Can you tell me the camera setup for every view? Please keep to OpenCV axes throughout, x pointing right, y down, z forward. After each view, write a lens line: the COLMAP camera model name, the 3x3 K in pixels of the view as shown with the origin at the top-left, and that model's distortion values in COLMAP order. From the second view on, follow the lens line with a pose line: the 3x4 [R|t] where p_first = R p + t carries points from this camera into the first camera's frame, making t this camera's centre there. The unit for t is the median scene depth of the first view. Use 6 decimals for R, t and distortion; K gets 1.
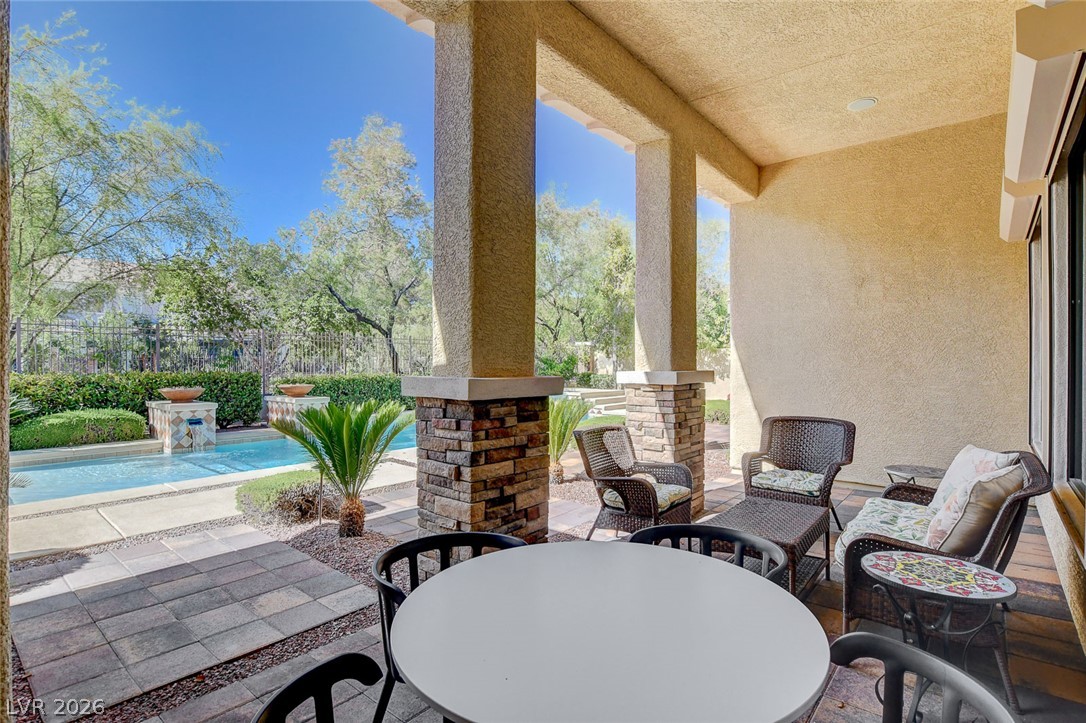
lens RADIAL K [[518.2, 0, 542.6], [0, 518.2, 360.5], [0, 0, 1]] dist [-0.010846, -0.001113]
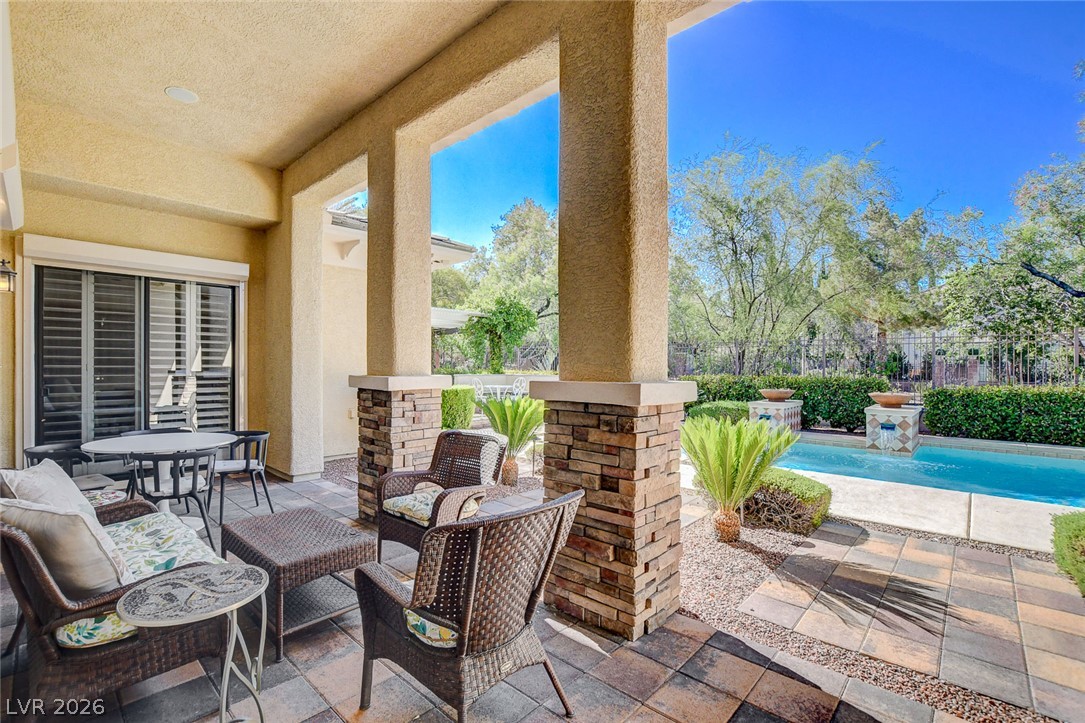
lens RADIAL K [[495.8, 0, 540.6], [0, 495.8, 365.4], [0, 0, 1]] dist [-0.015943, 0.000423]
pose [[-0.041335, -0.001217, -0.999145, 0.471601], [-0.000750, 0.999999, -0.001187, 0.000851], [0.999145, 0.000700, -0.041336, 0.527610]]
